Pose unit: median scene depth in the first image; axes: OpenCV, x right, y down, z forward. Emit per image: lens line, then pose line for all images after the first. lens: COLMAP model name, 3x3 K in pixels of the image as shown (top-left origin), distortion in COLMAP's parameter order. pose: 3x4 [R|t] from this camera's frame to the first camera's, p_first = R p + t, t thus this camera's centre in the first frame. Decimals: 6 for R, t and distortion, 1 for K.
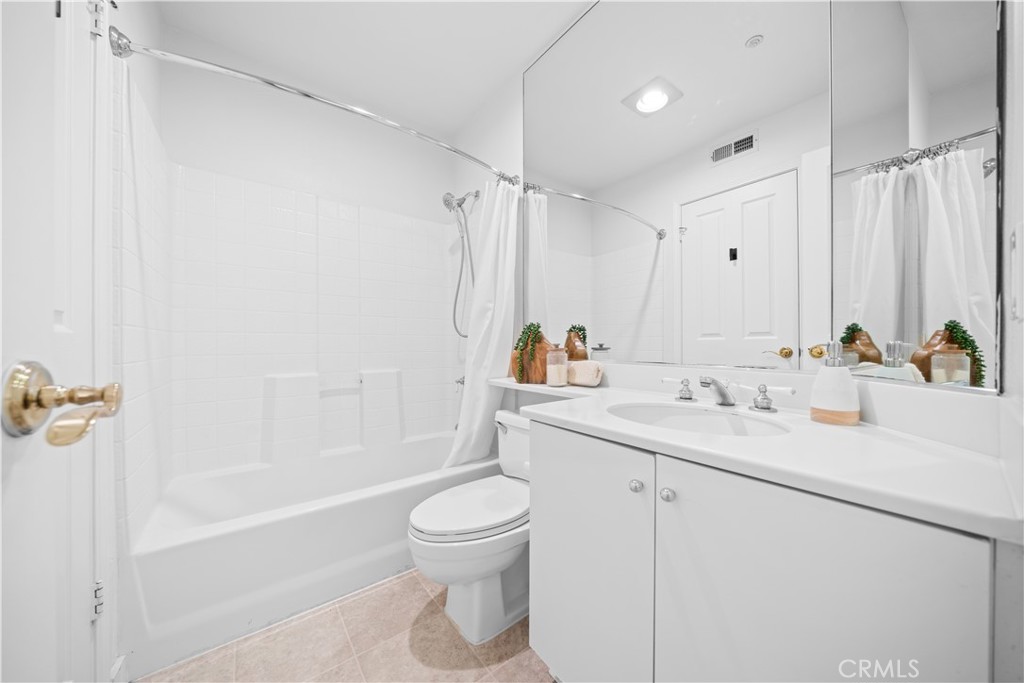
lens RADIAL K [[352.1, 0, 514.4], [0, 352.1, 345.2], [0, 0, 1]] dist [-0.007882, -0.000053]
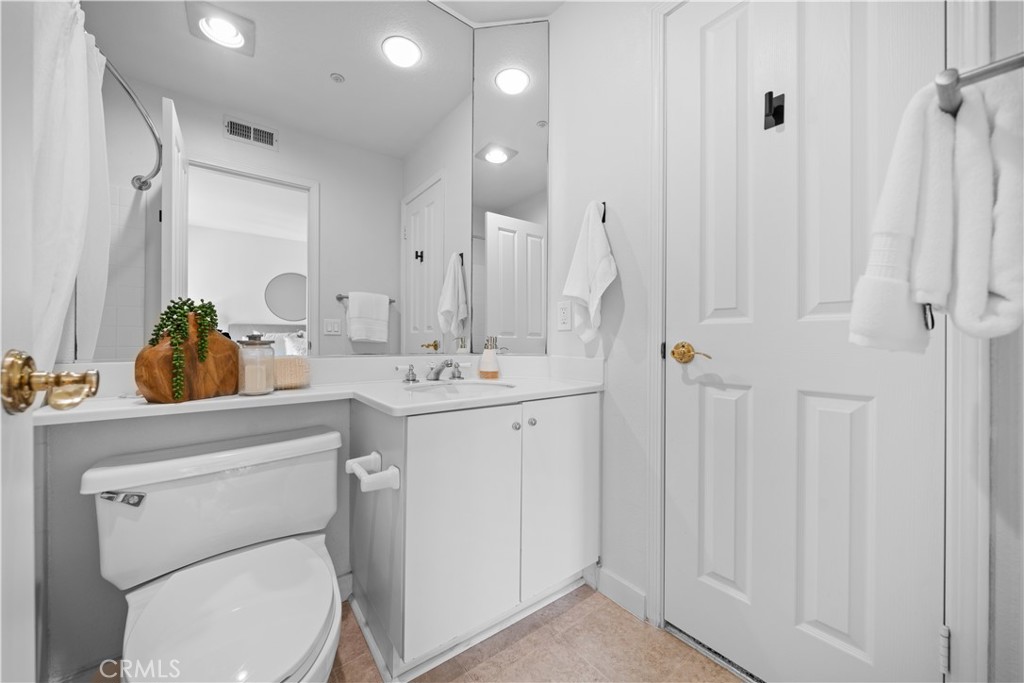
lens RADIAL K [[362.9, 0, 517.1], [0, 362.9, 341.8], [0, 0, 1]] dist [-0.008073, 0.000114]
pose [[-0.016942, -0.000451, 0.999856, -0.584406], [-0.000348, 1.000000, 0.000445, 0.009421], [-0.999856, -0.000340, -0.016943, 0.464026]]
